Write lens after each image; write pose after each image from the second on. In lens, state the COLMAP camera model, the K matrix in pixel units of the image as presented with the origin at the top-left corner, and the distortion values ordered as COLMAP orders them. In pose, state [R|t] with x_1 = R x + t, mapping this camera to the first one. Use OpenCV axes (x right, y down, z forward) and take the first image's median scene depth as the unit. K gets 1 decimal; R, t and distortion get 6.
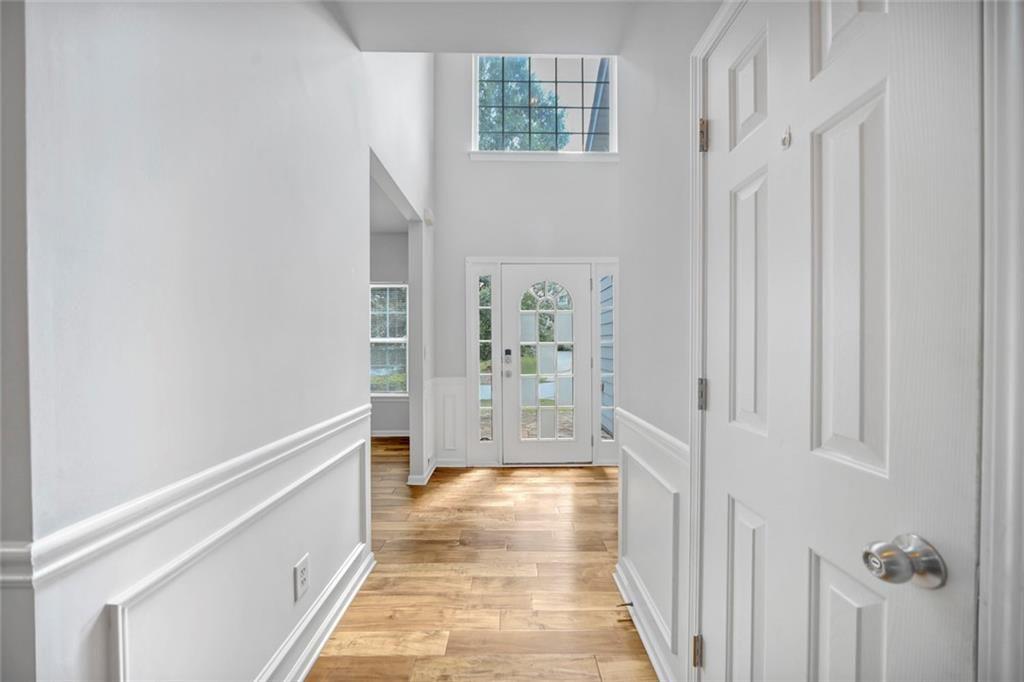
lens RADIAL K [[361.5, 0, 512.0], [0, 361.5, 345.4], [0, 0, 1]] dist [-0.000617, -0.000047]
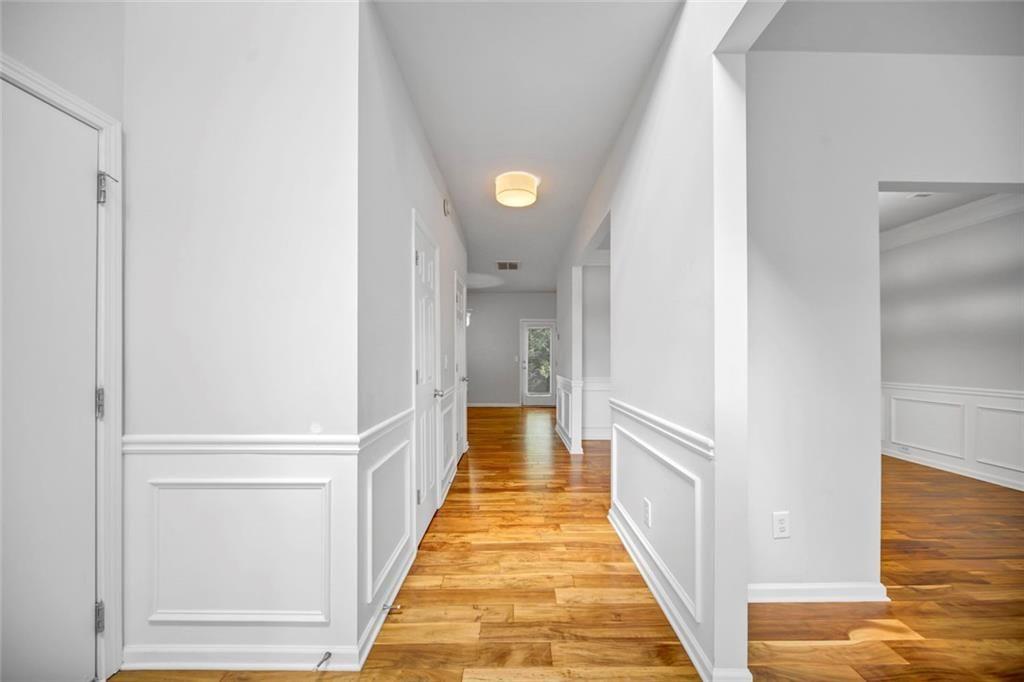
lens RADIAL K [[361.5, 0, 513.8], [0, 361.5, 348.8], [0, 0, 1]] dist [-0.000617, -0.000047]
pose [[-0.999964, 0.000897, 0.008414, -0.042614], [0.000861, 0.999990, -0.004336, -0.011477], [-0.008418, -0.004329, -0.999955, 2.014196]]
